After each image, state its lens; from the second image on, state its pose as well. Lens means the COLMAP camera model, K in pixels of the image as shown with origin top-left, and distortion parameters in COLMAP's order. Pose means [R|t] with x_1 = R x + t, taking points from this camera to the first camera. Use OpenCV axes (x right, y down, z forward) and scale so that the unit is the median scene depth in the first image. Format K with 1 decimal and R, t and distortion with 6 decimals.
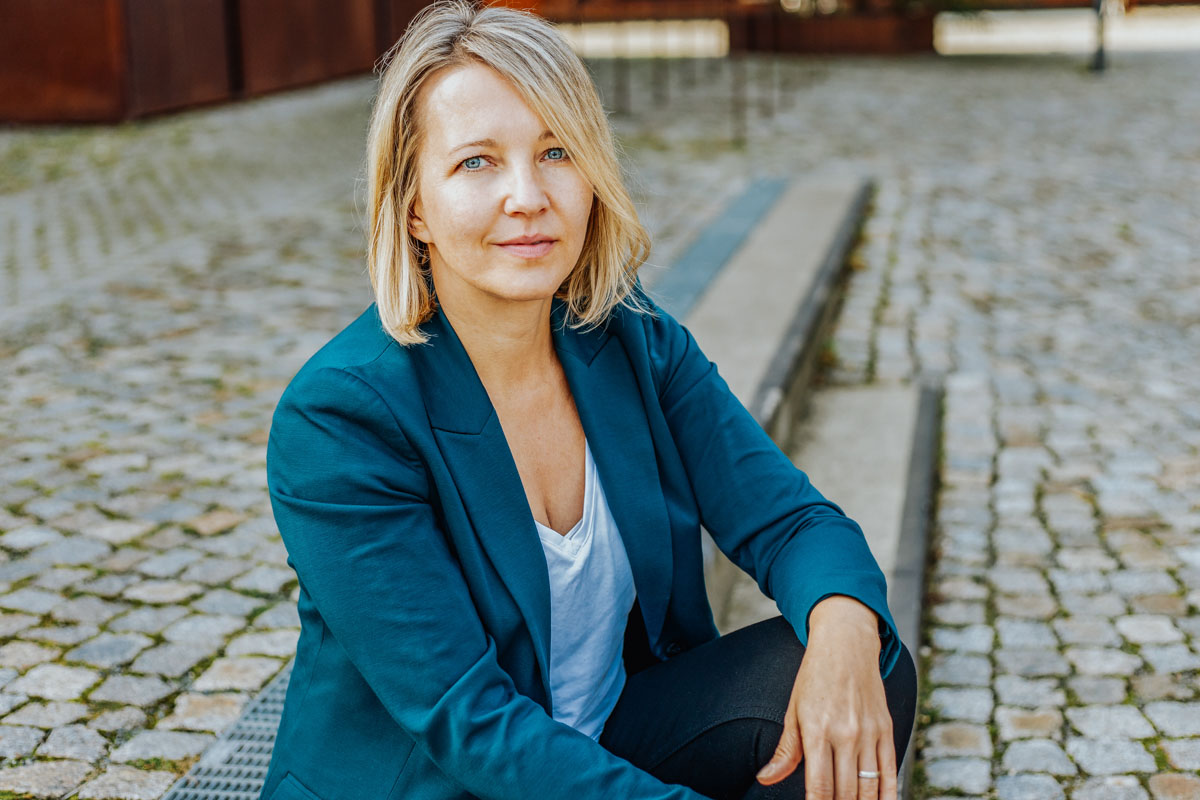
lens RADIAL K [[1844.9, 0, 600.0], [0, 1844.9, 400.0], [0, 0, 1]] dist [0.048142, -0.032930]
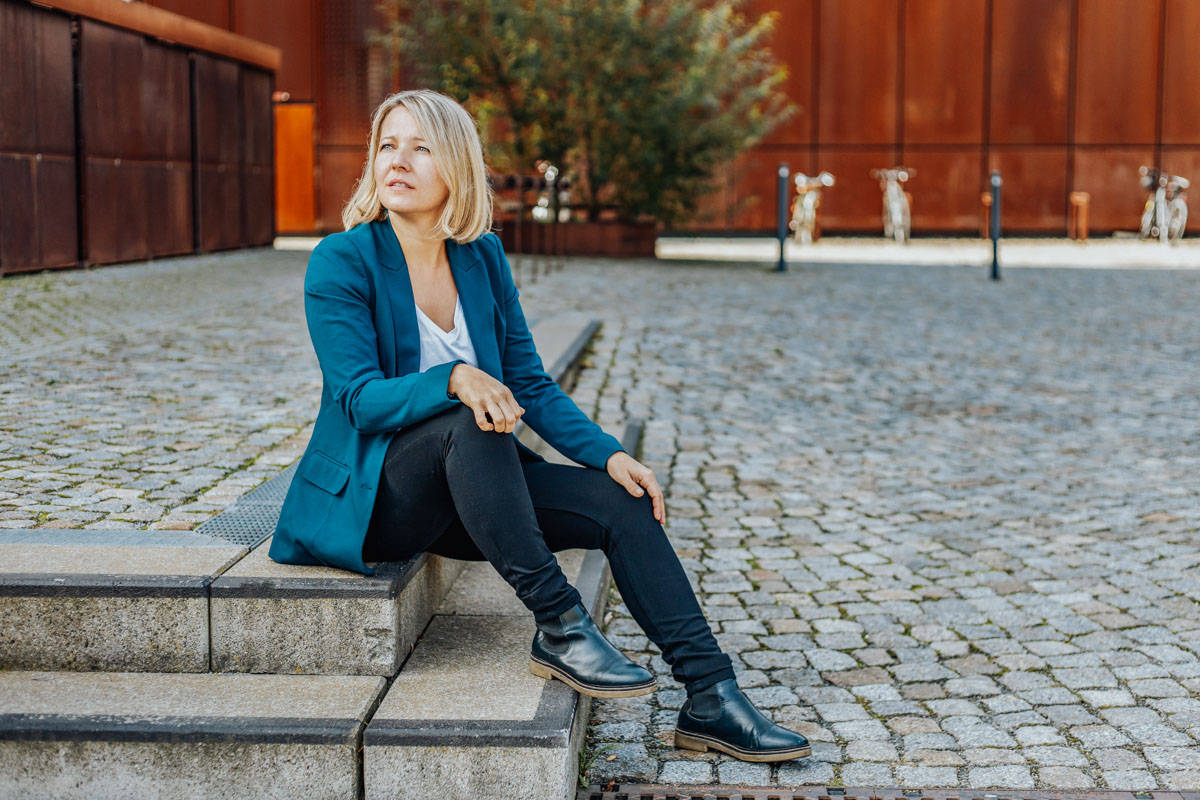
lens RADIAL K [[1844.9, 0, 600.0], [0, 1844.9, 400.0], [0, 0, 1]] dist [0.048142, -0.032930]
pose [[0.990131, 0.016330, 0.139189, -0.057845], [0.002347, 0.991117, -0.132975, 0.184268], [-0.140124, 0.131989, 0.981297, -0.477234]]
